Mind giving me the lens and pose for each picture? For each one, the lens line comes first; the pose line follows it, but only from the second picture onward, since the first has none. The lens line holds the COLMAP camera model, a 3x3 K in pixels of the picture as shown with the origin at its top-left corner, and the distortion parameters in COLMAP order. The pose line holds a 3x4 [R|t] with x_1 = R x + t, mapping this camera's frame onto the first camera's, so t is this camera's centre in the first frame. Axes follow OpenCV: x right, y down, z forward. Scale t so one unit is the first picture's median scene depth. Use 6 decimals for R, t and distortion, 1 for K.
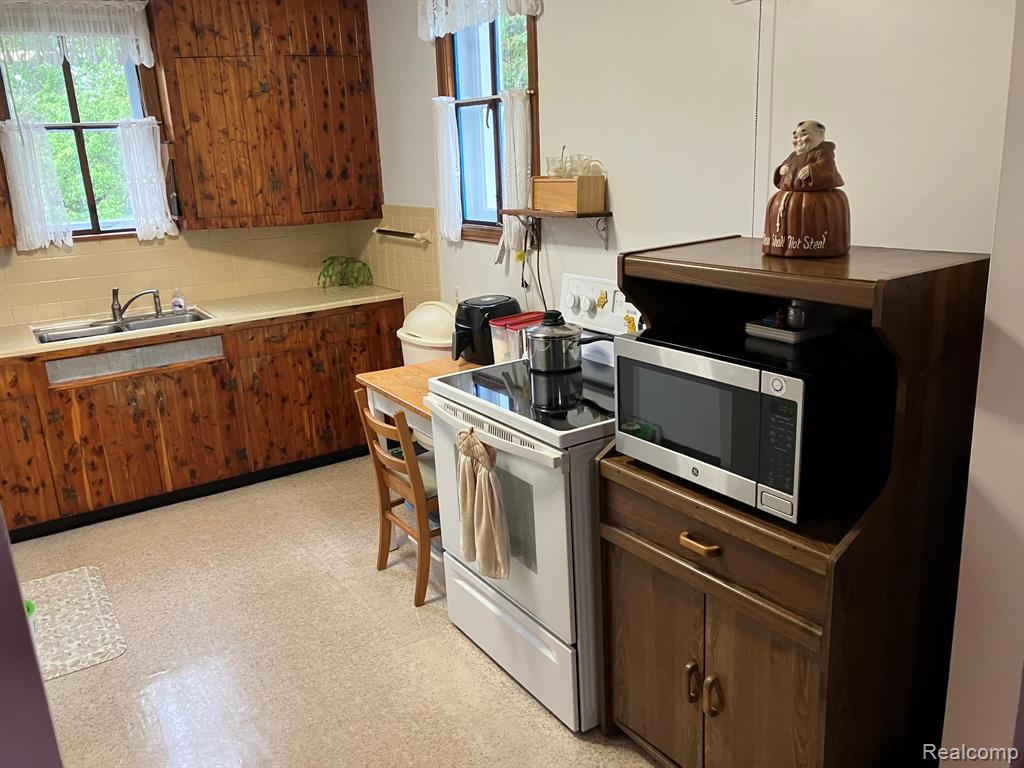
lens RADIAL K [[853.5, 0, 514.9], [0, 853.5, 392.2], [0, 0, 1]] dist [0.039442, -0.043233]
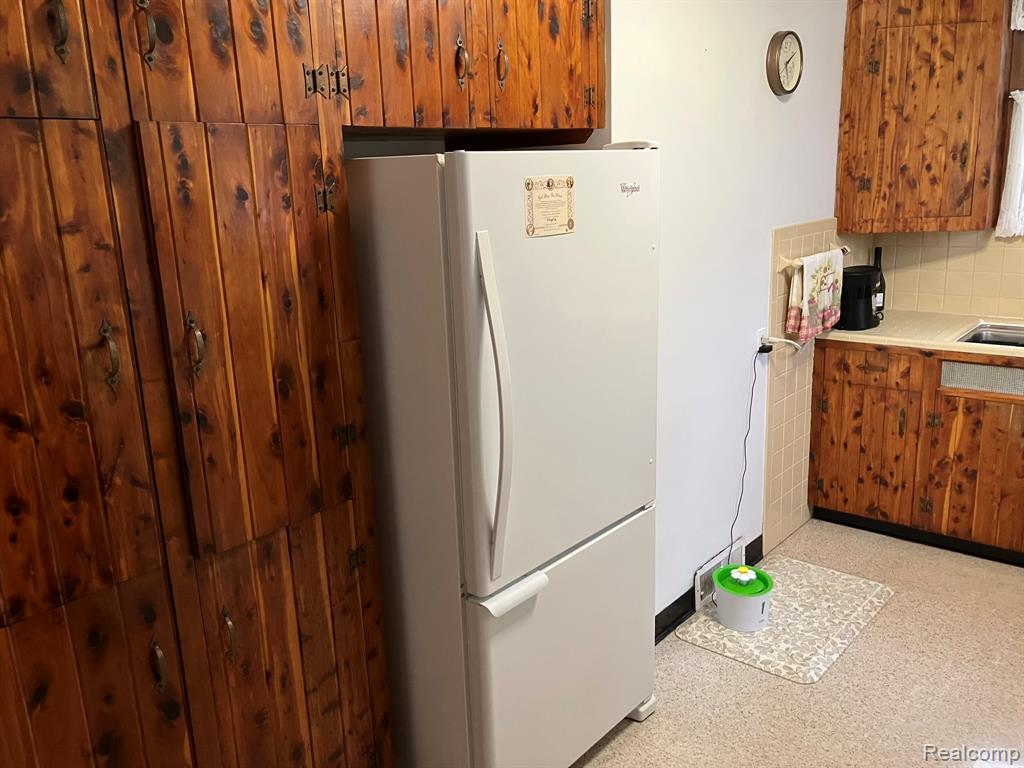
lens RADIAL K [[853.5, 0, 517.0], [0, 853.5, 389.4], [0, 0, 1]] dist [0.039442, -0.043233]
pose [[0.264586, 0.273936, -0.924637, 0.175924], [-0.238574, 0.947596, 0.212470, -0.090117], [0.934386, 0.164378, 0.316075, 0.293463]]
